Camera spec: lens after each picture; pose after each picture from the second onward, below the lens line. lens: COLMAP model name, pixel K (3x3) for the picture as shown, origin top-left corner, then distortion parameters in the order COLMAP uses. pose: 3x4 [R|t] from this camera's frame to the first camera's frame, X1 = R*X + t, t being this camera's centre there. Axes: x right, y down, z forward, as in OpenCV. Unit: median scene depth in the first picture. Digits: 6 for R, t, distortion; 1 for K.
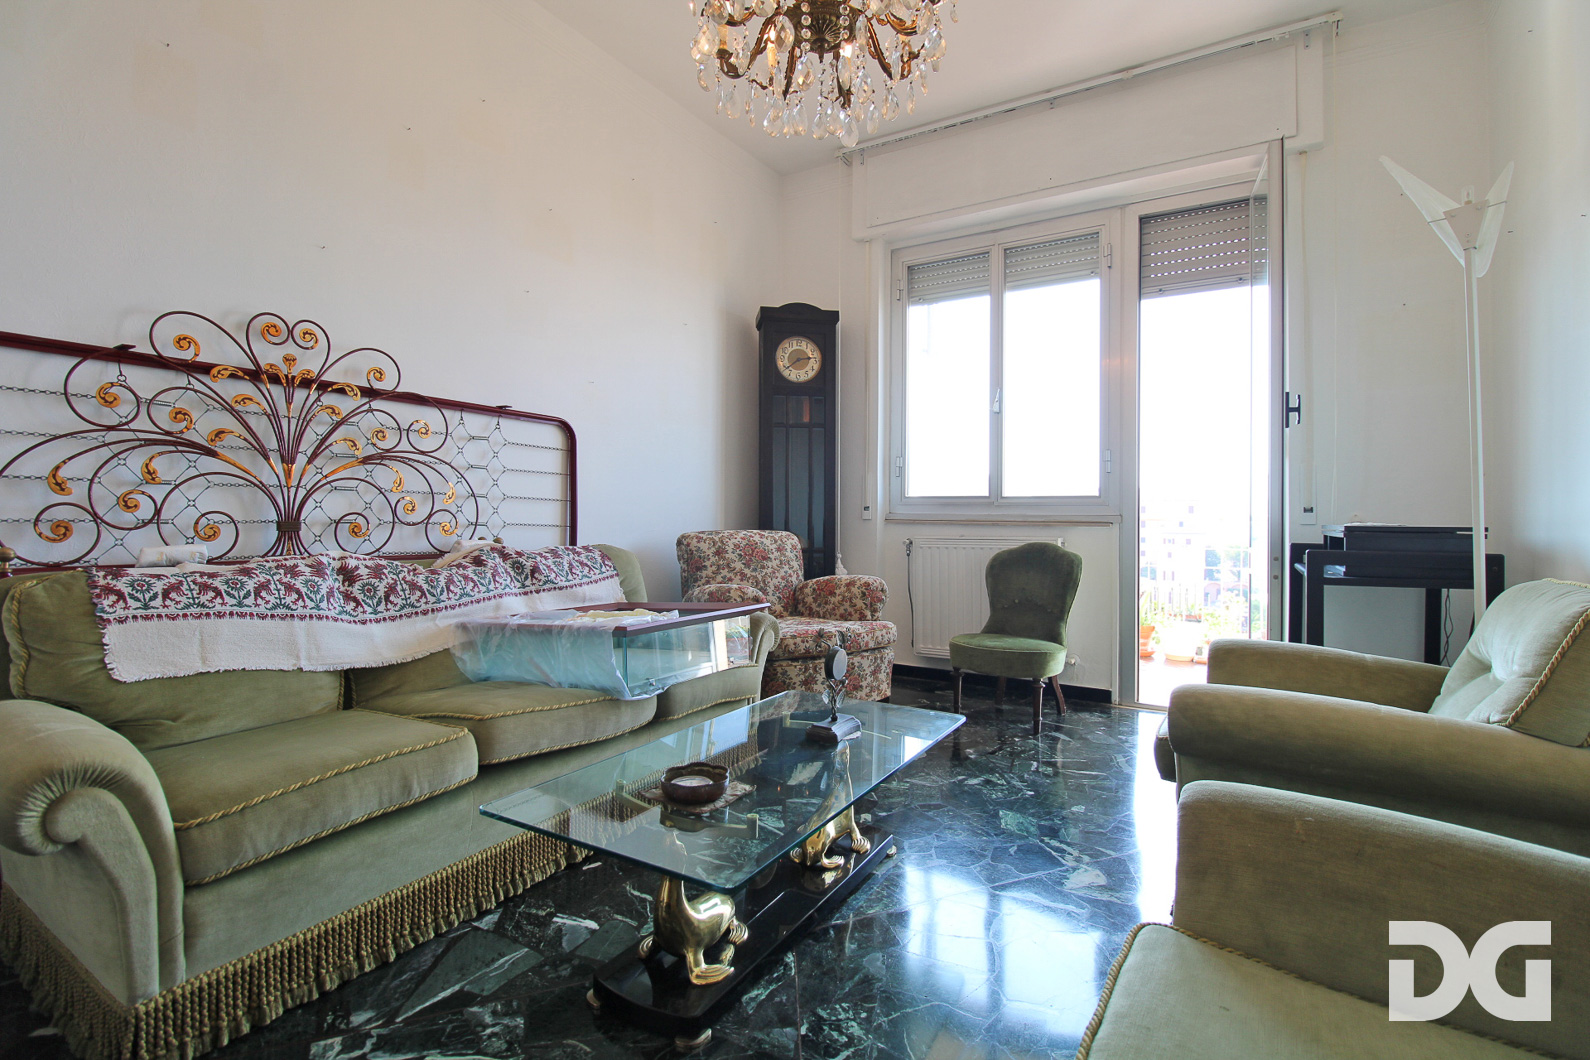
lens RADIAL K [[737.2, 0, 796.0], [0, 737.2, 521.9], [0, 0, 1]] dist [0.007930, -0.012709]
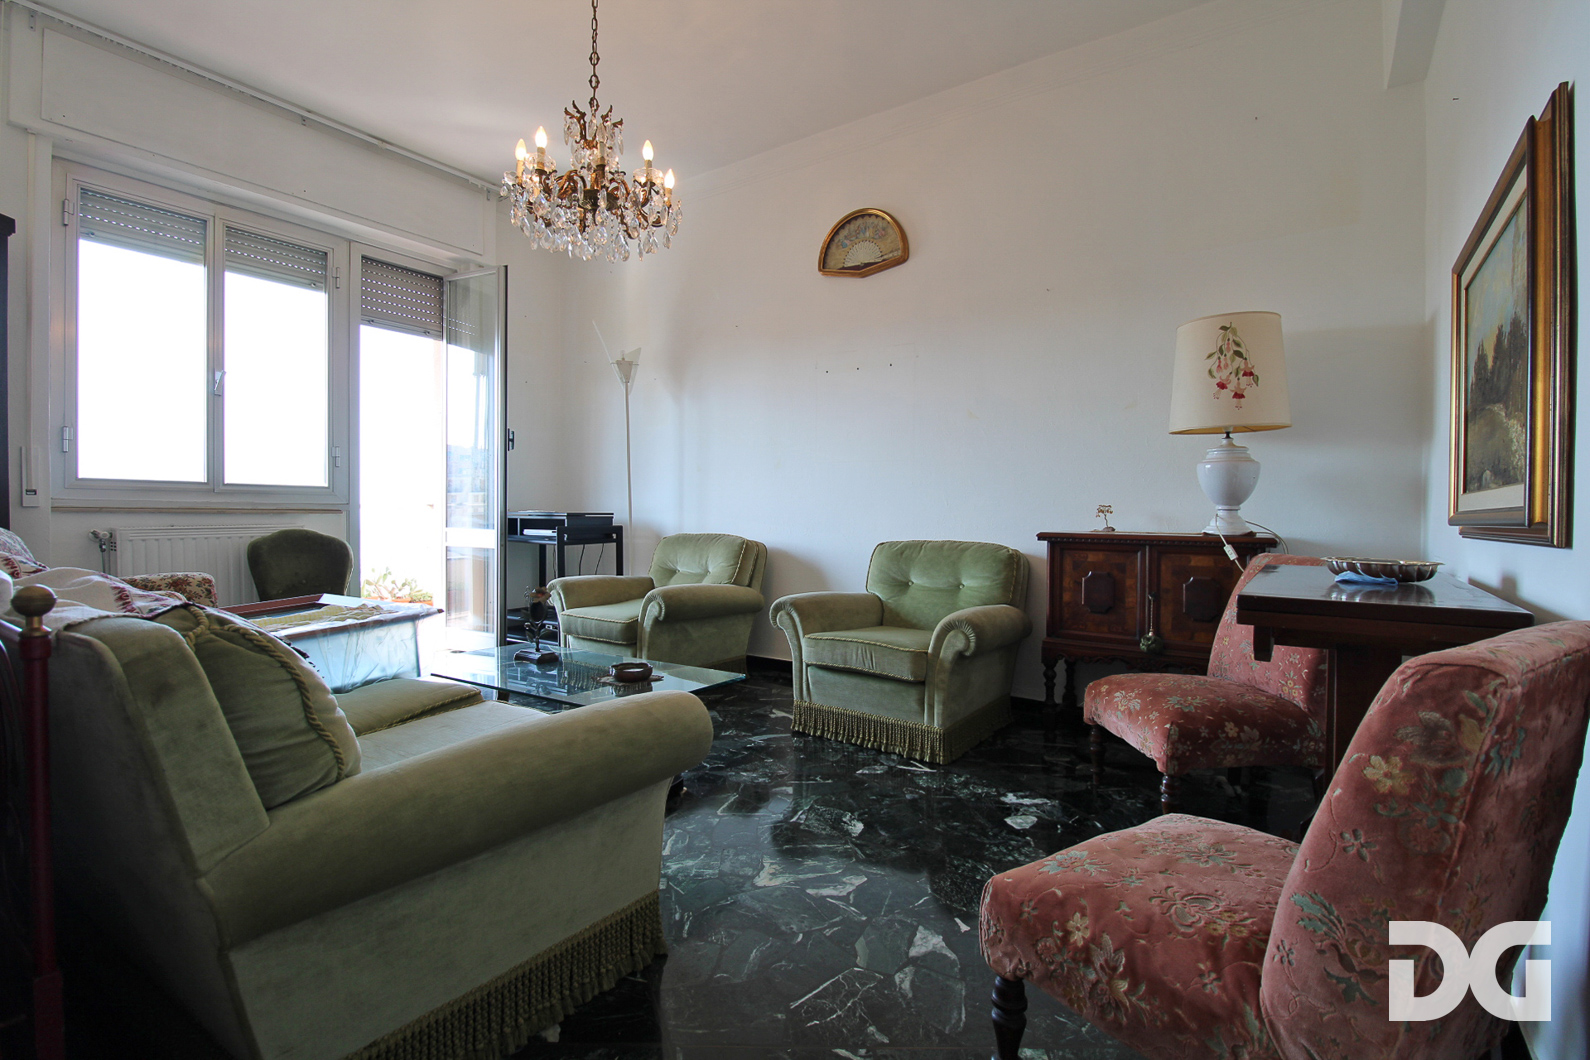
lens RADIAL K [[737.2, 0, 796.0], [0, 737.2, 521.9], [0, 0, 1]] dist [0.007930, -0.012709]
pose [[0.077647, -0.015373, 0.996862, -0.640822], [-0.004861, 0.999863, 0.015798, -0.003060], [-0.996969, -0.006072, 0.077561, 0.191231]]
